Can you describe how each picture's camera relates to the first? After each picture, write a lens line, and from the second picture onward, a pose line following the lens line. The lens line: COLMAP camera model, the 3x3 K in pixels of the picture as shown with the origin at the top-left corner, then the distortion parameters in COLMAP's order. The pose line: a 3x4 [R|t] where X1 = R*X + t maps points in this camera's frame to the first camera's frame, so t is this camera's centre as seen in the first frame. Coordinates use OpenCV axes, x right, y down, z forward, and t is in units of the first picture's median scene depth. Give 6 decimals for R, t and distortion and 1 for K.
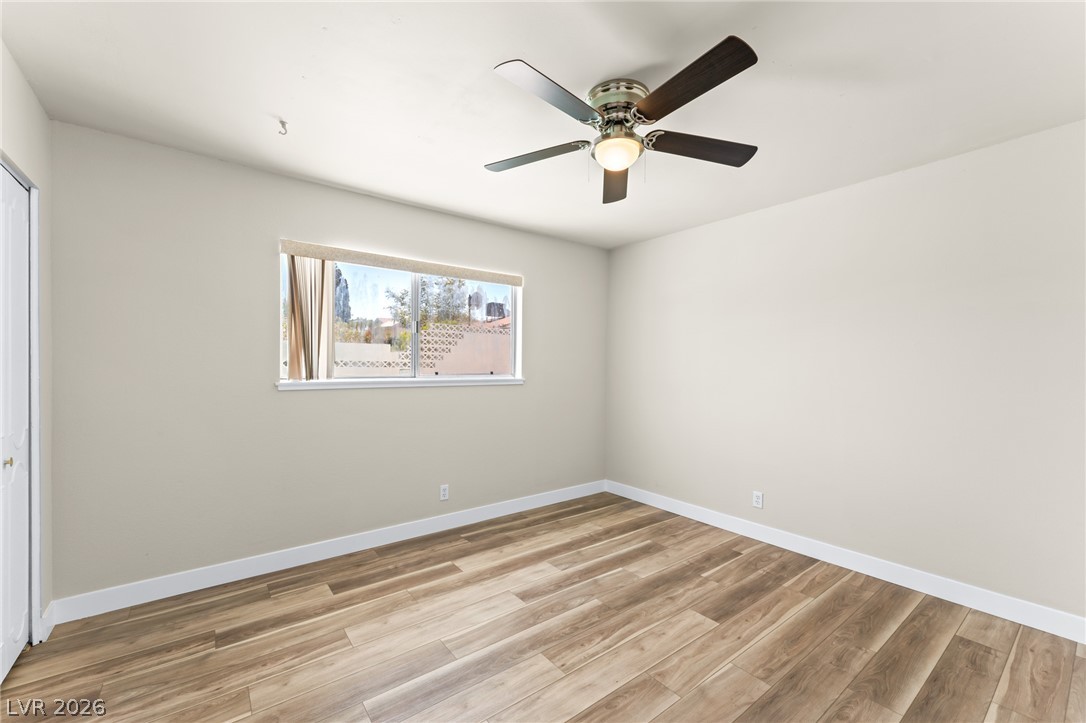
lens RADIAL K [[432.1, 0, 543.0], [0, 432.1, 361.5], [0, 0, 1]] dist [0.001306, 0.000001]
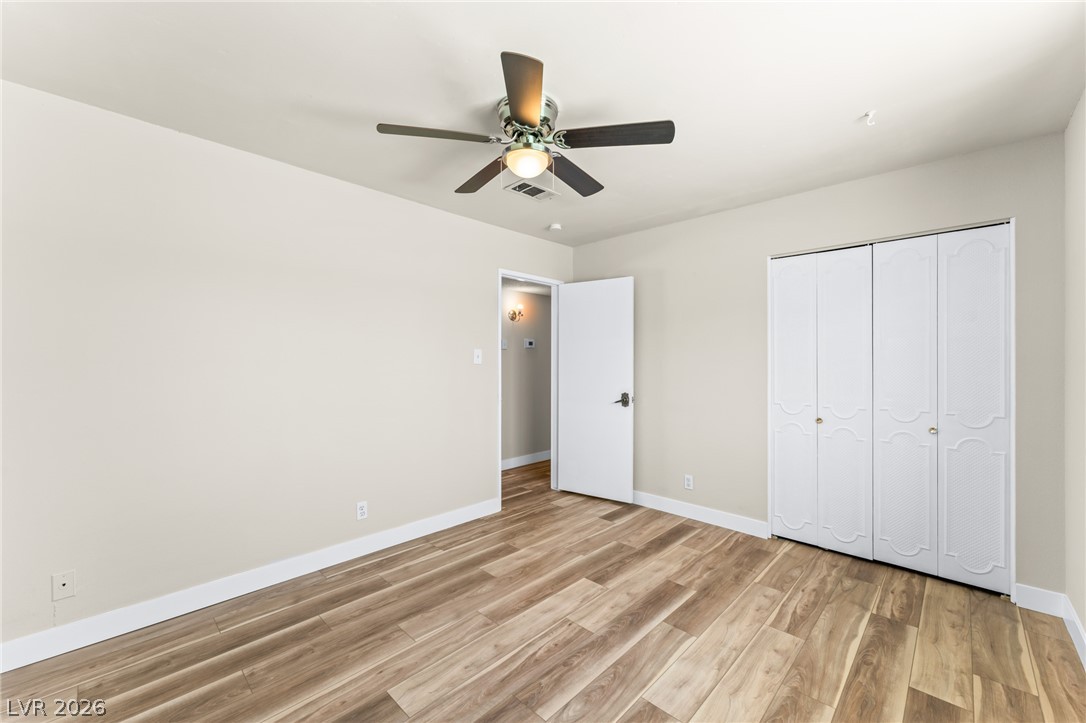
lens RADIAL K [[432.1, 0, 543.0], [0, 432.1, 361.5], [0, 0, 1]] dist [0.001306, 0.000001]
pose [[-0.988065, -0.008977, -0.153778, 0.279495], [-0.007313, 0.999908, -0.011388, 0.020980], [0.153866, -0.010128, -0.988040, 1.988327]]
